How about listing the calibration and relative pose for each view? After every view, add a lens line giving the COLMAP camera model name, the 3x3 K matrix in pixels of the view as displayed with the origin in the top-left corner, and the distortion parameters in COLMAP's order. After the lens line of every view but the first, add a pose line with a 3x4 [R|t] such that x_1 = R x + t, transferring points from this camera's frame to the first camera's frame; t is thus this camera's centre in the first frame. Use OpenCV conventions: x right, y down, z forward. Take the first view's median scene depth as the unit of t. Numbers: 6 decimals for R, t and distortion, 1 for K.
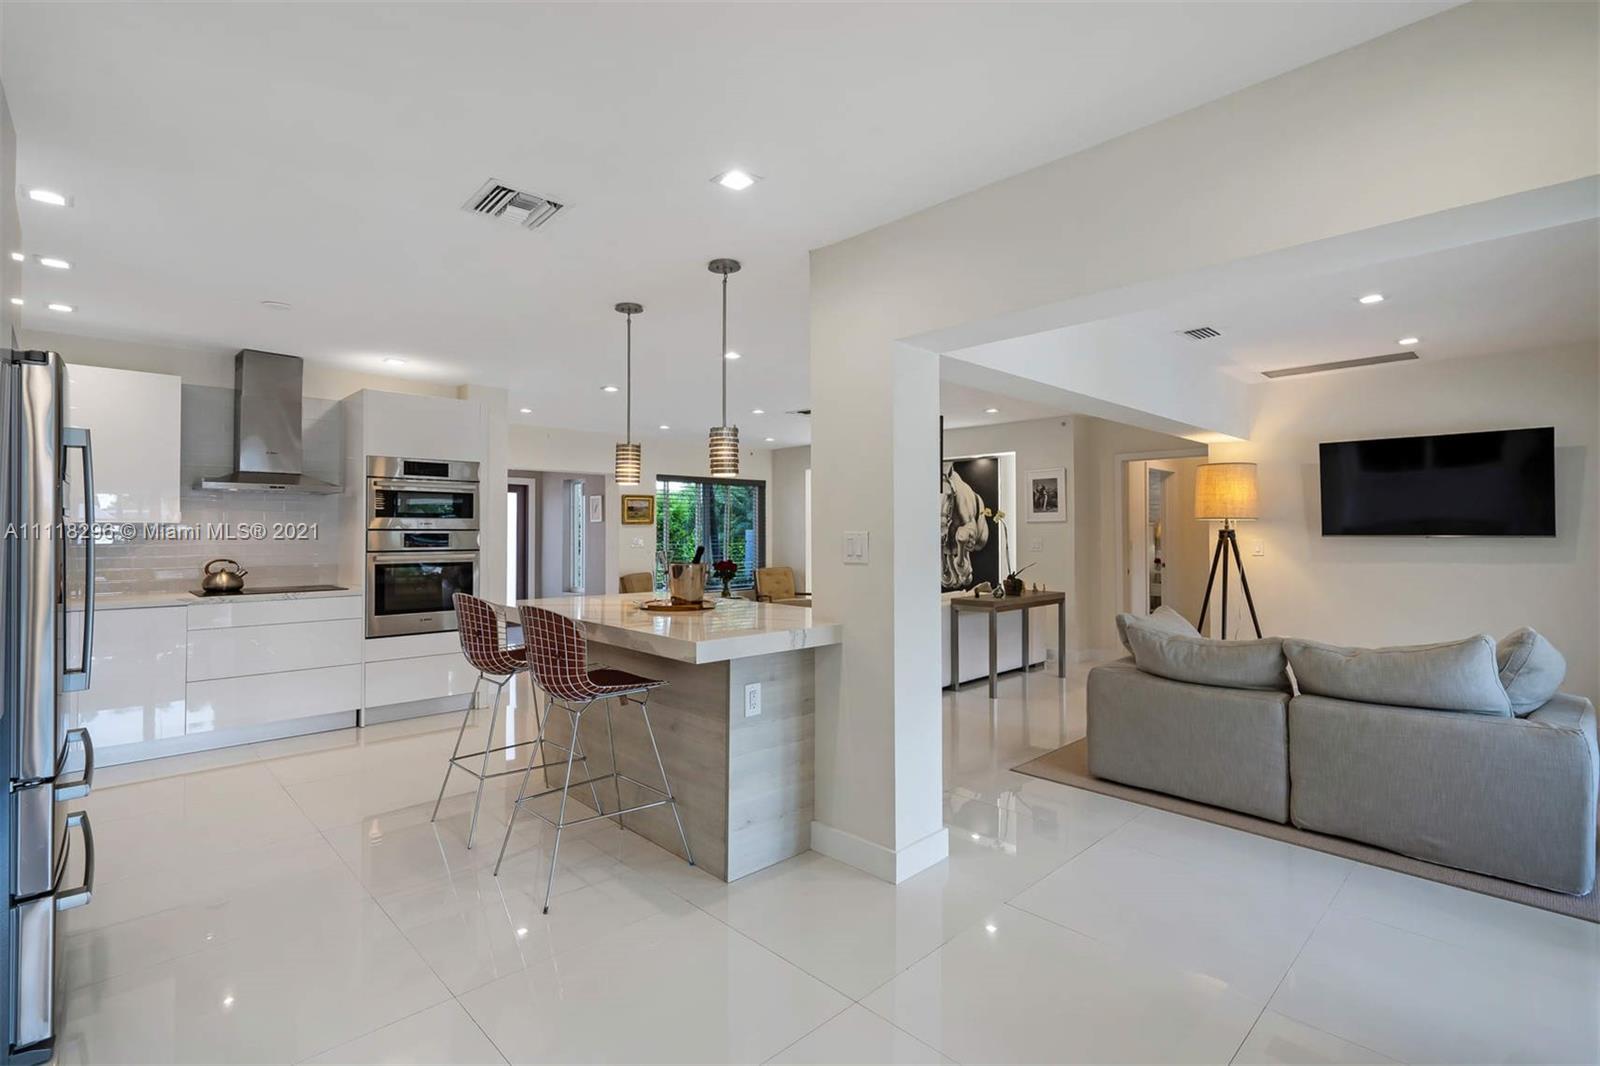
lens RADIAL K [[743.3, 0, 795.9], [0, 743.3, 522.9], [0, 0, 1]] dist [-0.001166, 0.000331]
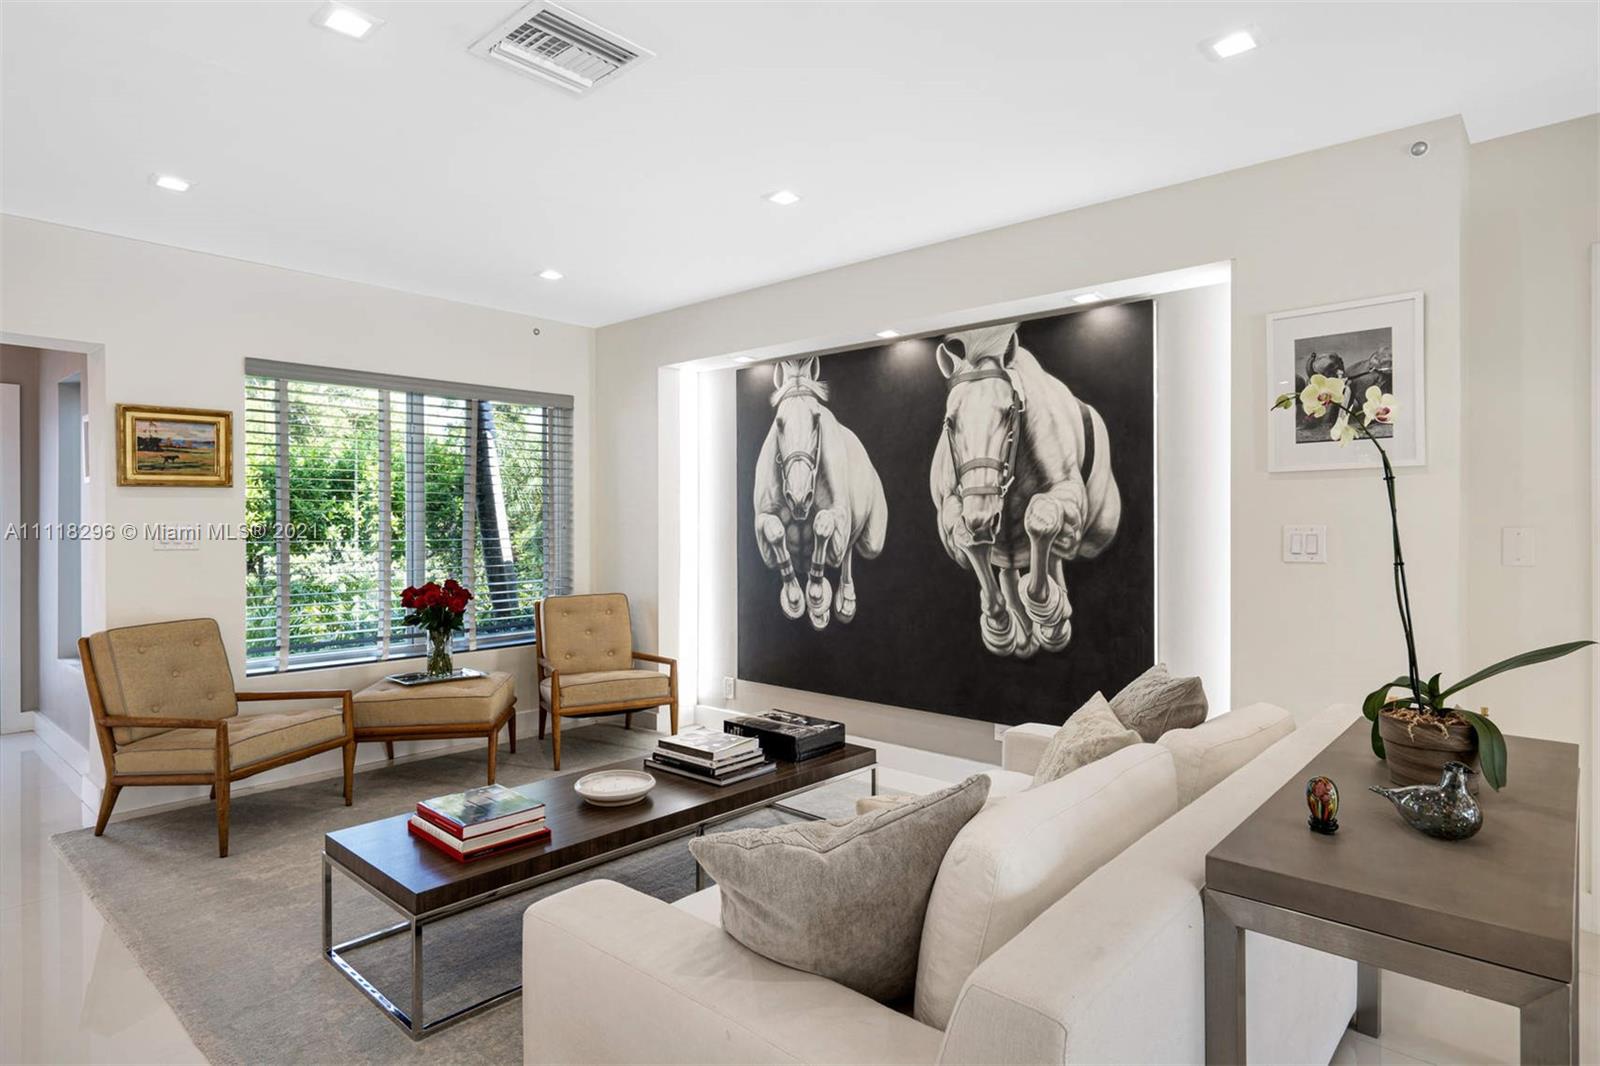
lens RADIAL K [[881.3, 0, 794.6], [0, 881.3, 525.7], [0, 0, 1]] dist [0.003013, 0.000292]
pose [[0.998155, 0.000460, 0.060723, 0.070994], [-0.001393, 0.999882, 0.015318, 0.014347], [-0.060708, -0.015374, 0.998037, 0.559294]]
